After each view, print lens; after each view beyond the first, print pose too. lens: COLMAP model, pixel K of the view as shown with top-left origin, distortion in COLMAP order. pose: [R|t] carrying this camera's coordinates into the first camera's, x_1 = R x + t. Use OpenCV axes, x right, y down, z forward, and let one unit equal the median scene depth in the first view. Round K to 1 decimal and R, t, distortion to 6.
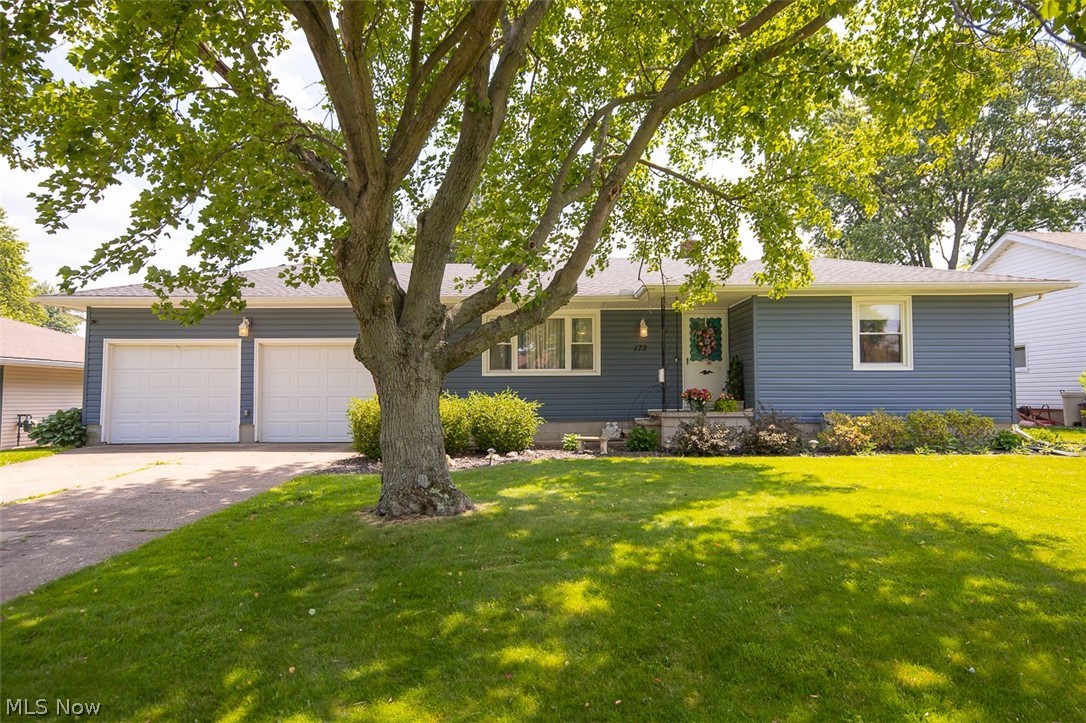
lens RADIAL K [[728.5, 0, 543.0], [0, 728.5, 361.5], [0, 0, 1]] dist [-0.000471, -0.000044]
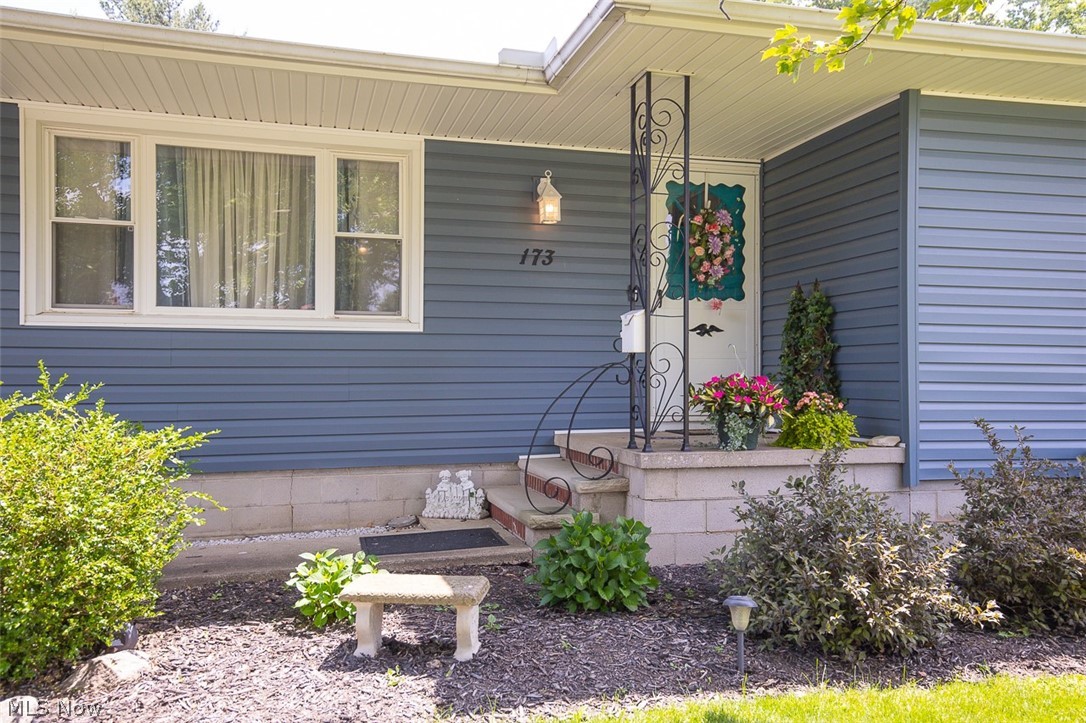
lens RADIAL K [[874.1, 0, 543.0], [0, 874.1, 377.5], [0, 0, 1]] dist [0.004621, 0.000804]
pose [[0.965890, 0.005657, 0.258890, 0.027929], [-0.018098, 0.998791, 0.045695, 0.020479], [-0.258318, -0.048822, 0.964825, 0.594712]]
